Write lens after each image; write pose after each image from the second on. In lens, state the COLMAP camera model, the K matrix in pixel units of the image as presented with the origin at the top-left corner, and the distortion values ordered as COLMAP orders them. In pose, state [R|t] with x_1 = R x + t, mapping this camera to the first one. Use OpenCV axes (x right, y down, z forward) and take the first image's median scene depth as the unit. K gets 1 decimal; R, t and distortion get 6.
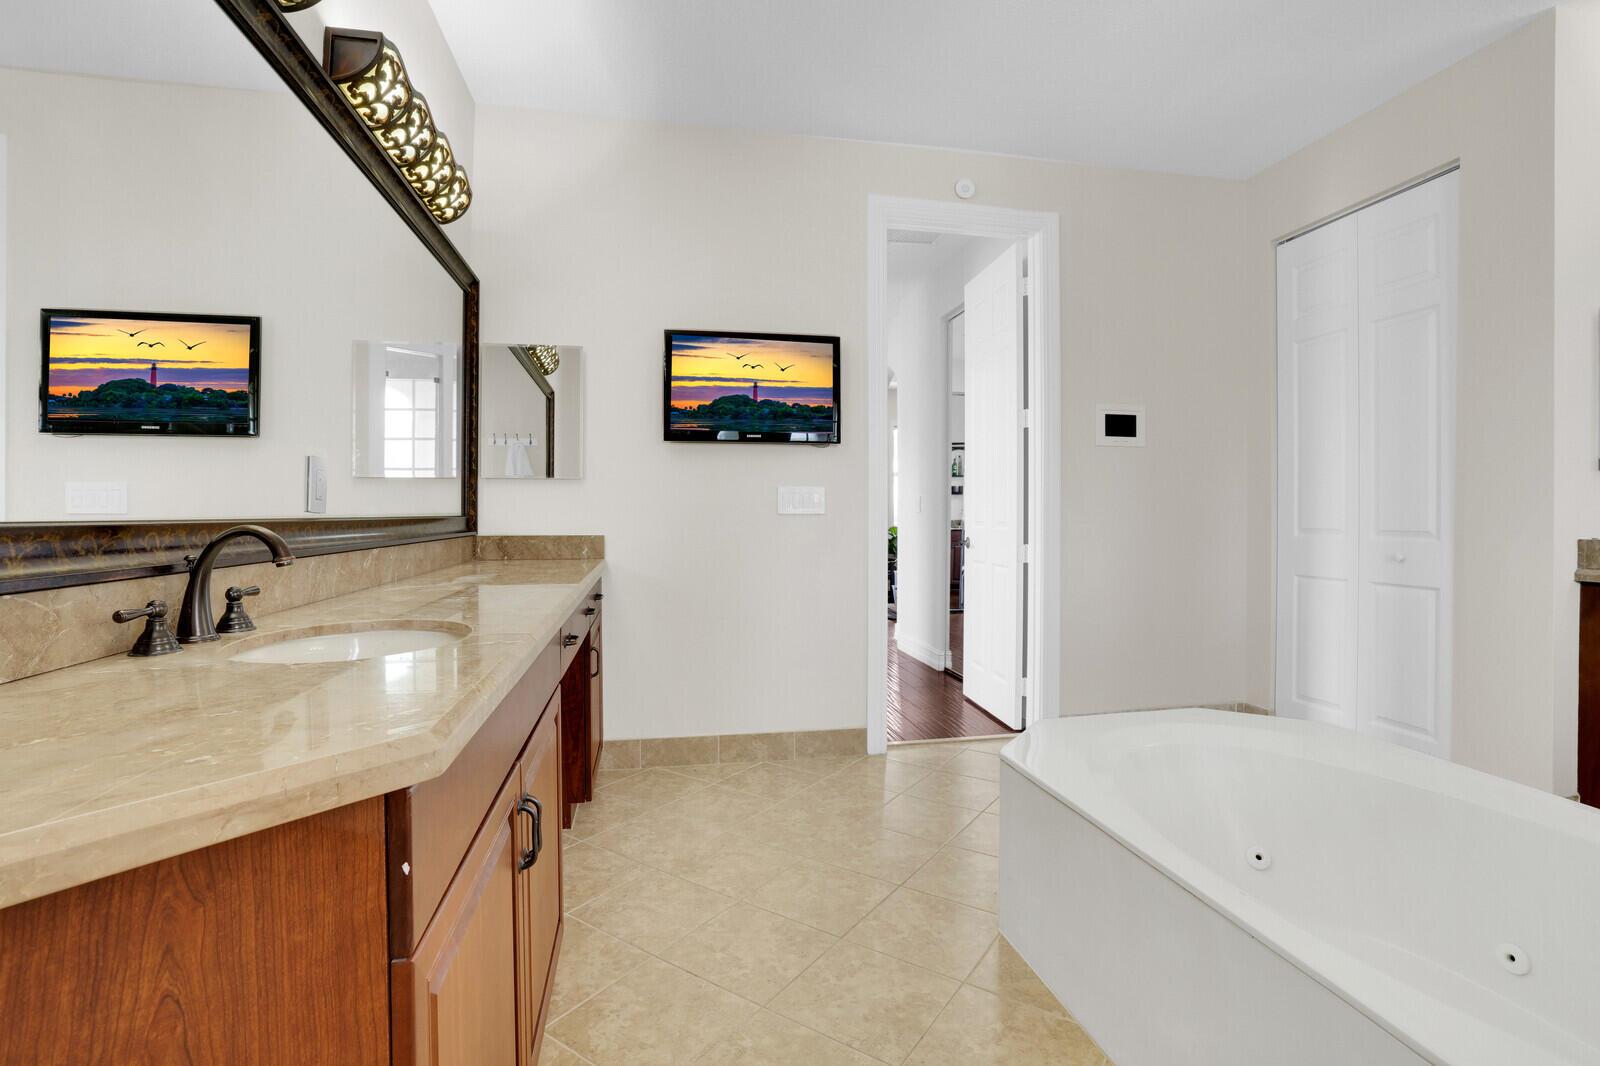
lens RADIAL K [[753.4, 0, 808.0], [0, 753.4, 516.9], [0, 0, 1]] dist [-0.062177, 0.023848]
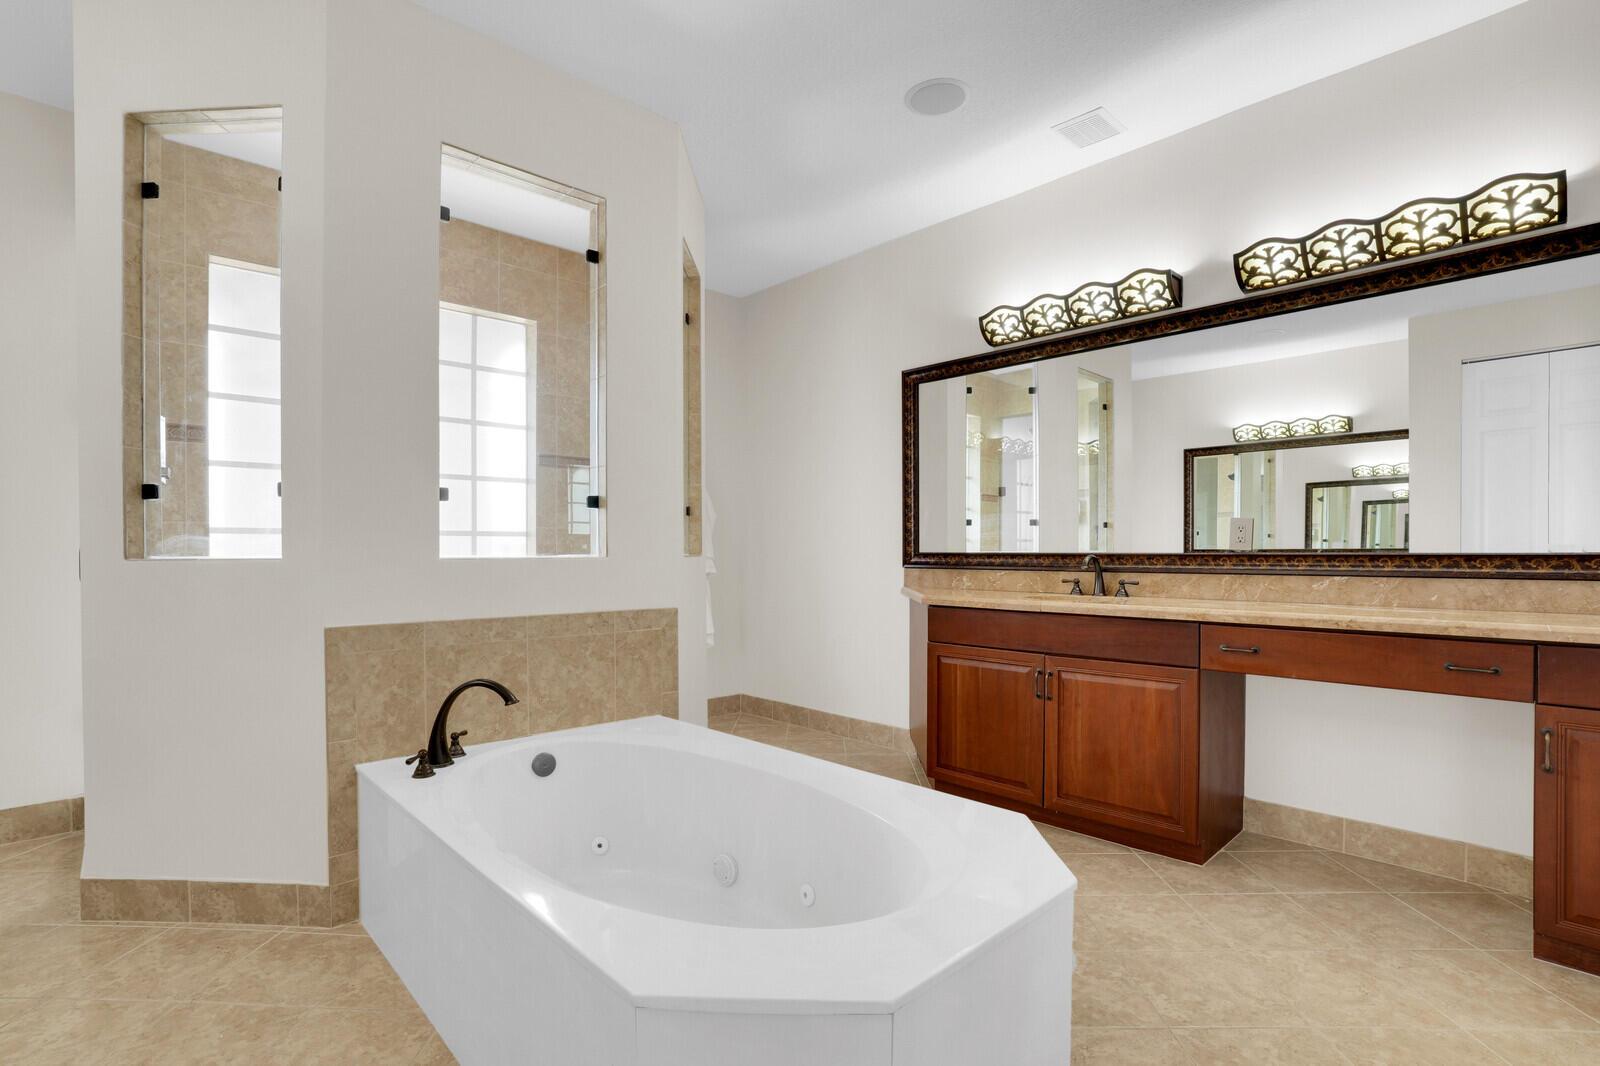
lens RADIAL K [[754.6, 0, 797.6], [0, 754.6, 566.0], [0, 0, 1]] dist [-0.067913, 0.024785]
pose [[-0.846547, 0.015188, -0.532097, 0.958859], [0.002129, 0.999682, 0.025147, -0.013609], [0.532309, 0.020155, -0.846310, 1.601926]]
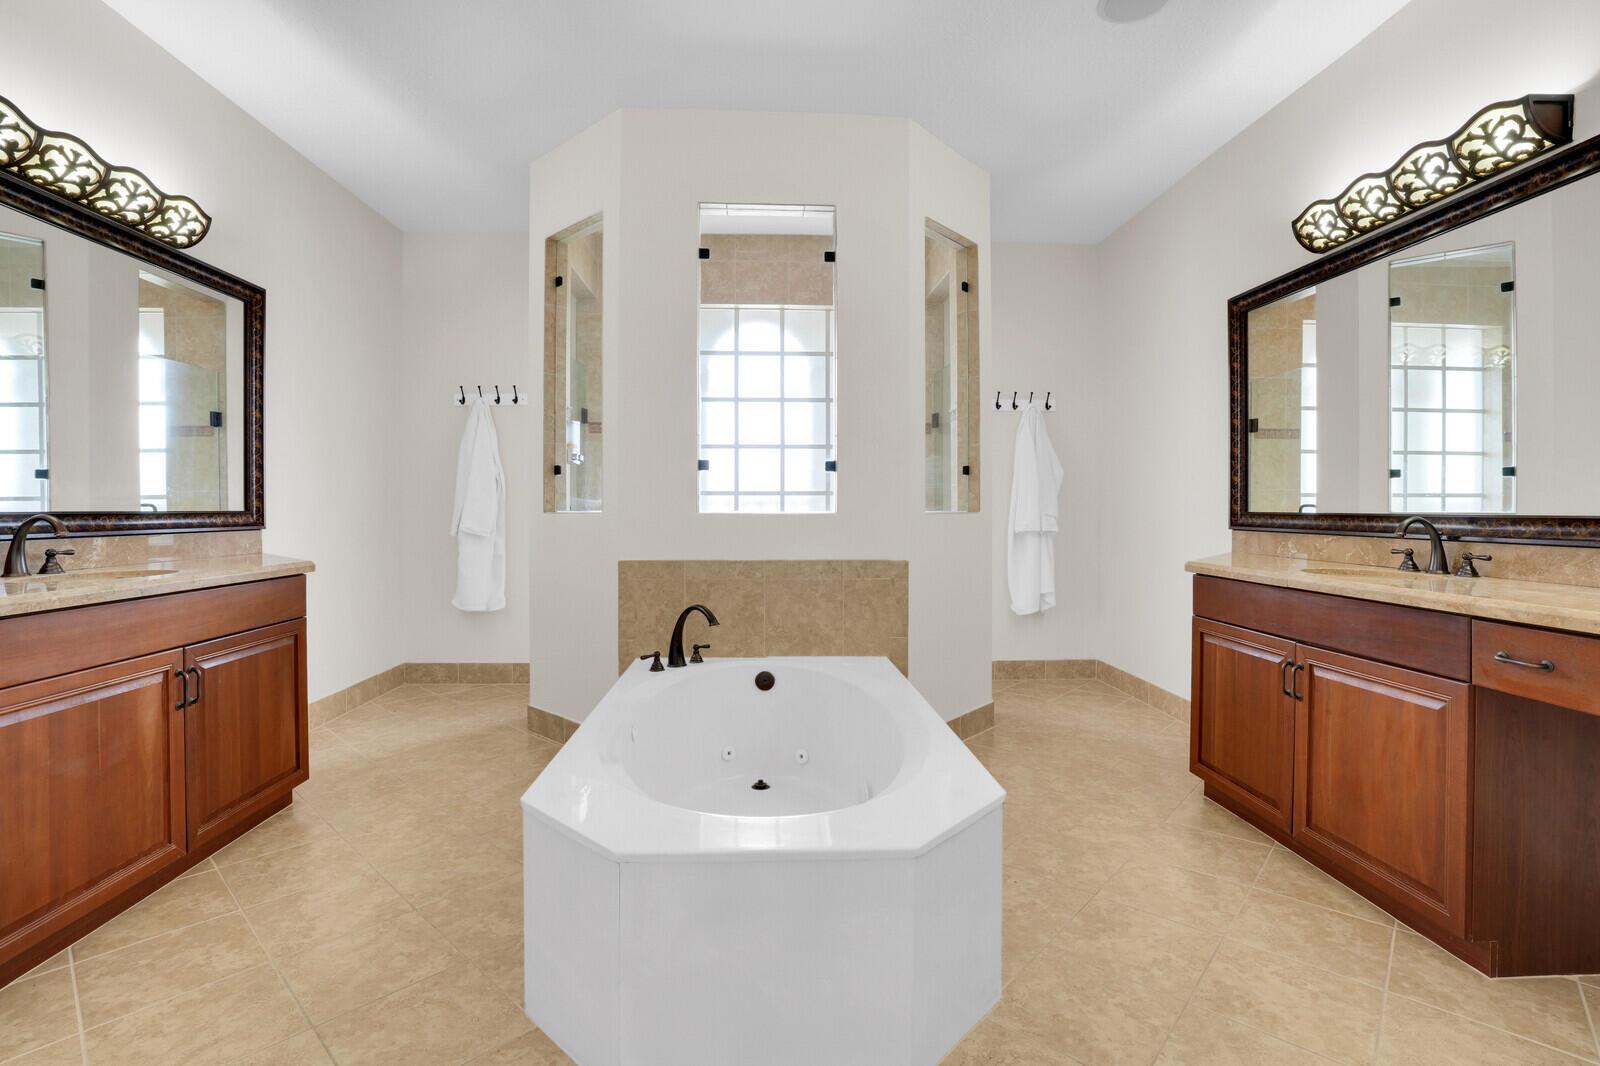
lens RADIAL K [[753.4, 0, 808.0], [0, 753.4, 516.9], [0, 0, 1]] dist [-0.062177, 0.023848]
pose [[-0.990545, -0.000725, 0.137186, 0.359169], [0.001546, 0.999864, 0.016447, -0.016040], [-0.137179, 0.016504, -0.990409, 1.851404]]
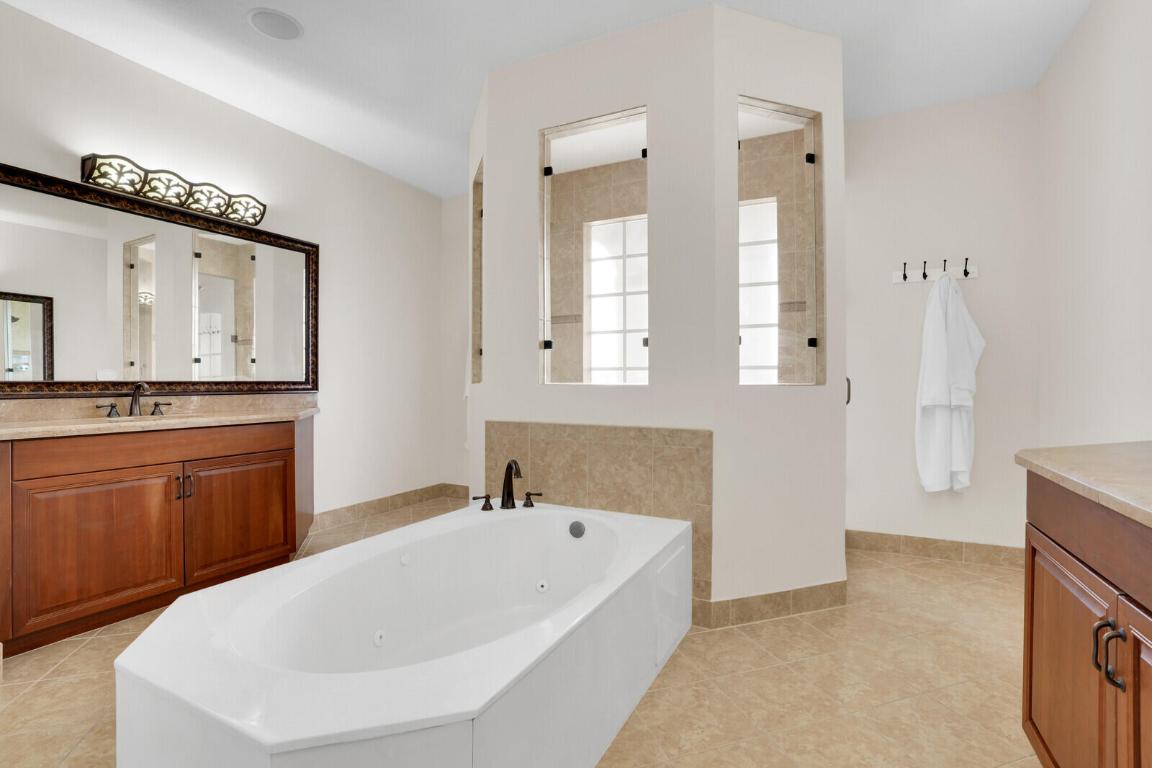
lens RADIAL K [[540.3, 0, 581.5], [0, 540.3, 386.6], [0, 0, 1]] dist [-0.069157, 0.025759]
pose [[-0.786195, -0.006022, 0.617949, -0.137789], [0.001426, 0.999932, 0.011559, -0.007261], [-0.617977, 0.009969, -0.786133, 1.328492]]
